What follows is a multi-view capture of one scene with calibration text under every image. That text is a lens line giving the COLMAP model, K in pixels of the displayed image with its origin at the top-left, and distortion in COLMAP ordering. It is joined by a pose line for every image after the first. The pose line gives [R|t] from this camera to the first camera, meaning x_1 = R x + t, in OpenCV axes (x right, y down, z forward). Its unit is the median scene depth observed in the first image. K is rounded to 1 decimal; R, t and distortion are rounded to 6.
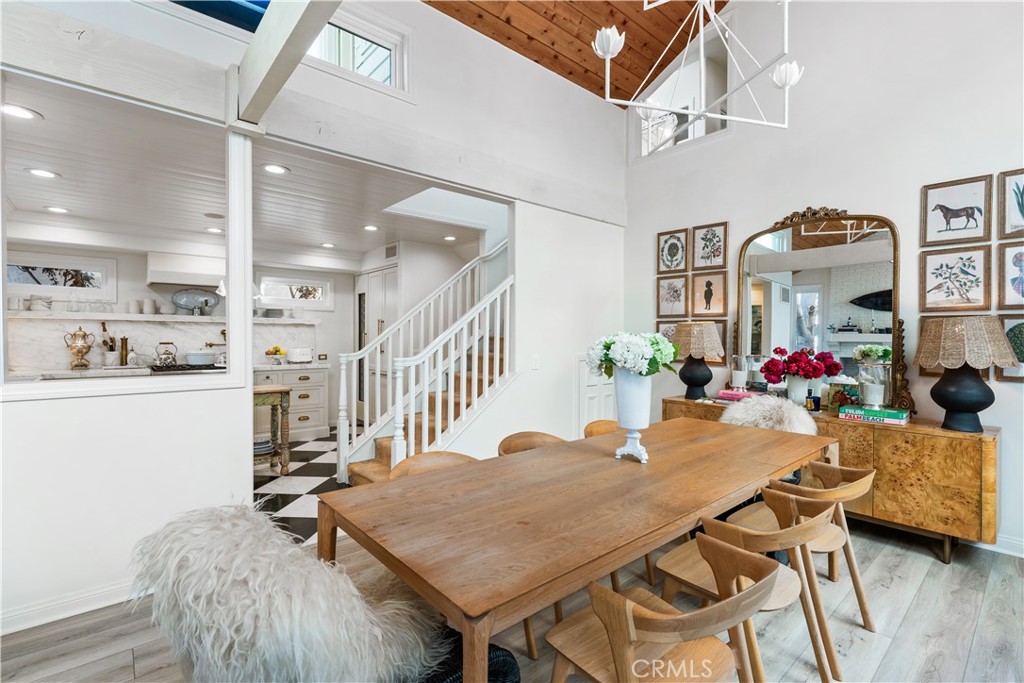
lens RADIAL K [[472.0, 0, 512.0], [0, 472.0, 341.5], [0, 0, 1]] dist [-0.001661, -0.000538]
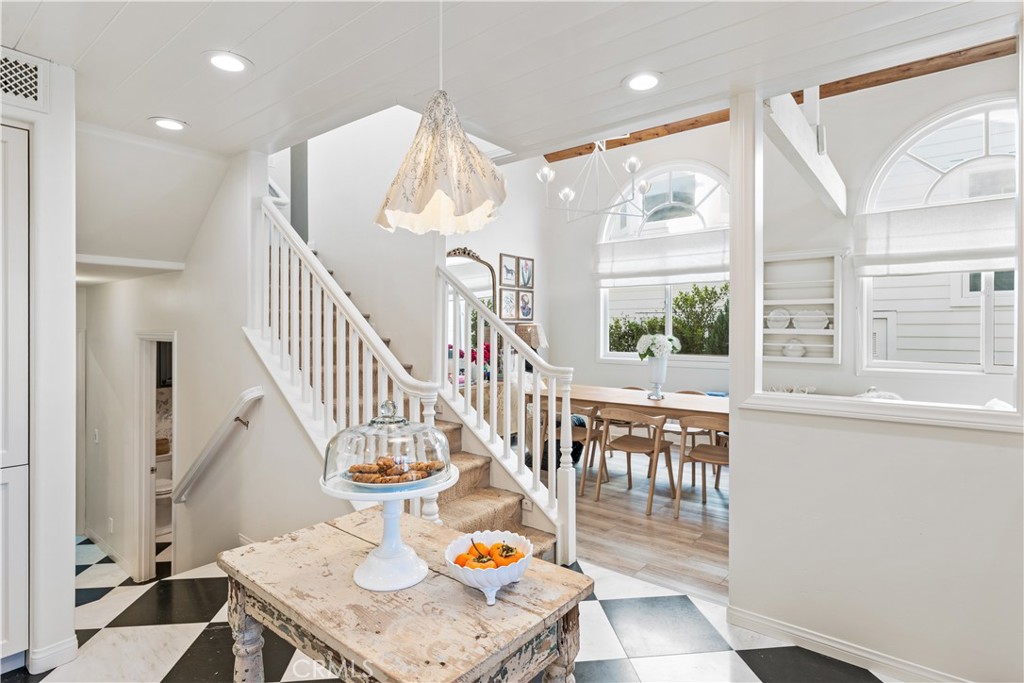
lens RADIAL K [[517.4, 0, 490.7], [0, 517.4, 337.4], [0, 0, 1]] dist [-0.038774, 0.000007]
pose [[-0.164441, -0.021858, 0.986145, -0.874201], [0.009030, 0.999679, 0.023664, -0.032610], [-0.986346, 0.012796, -0.164191, 1.044380]]
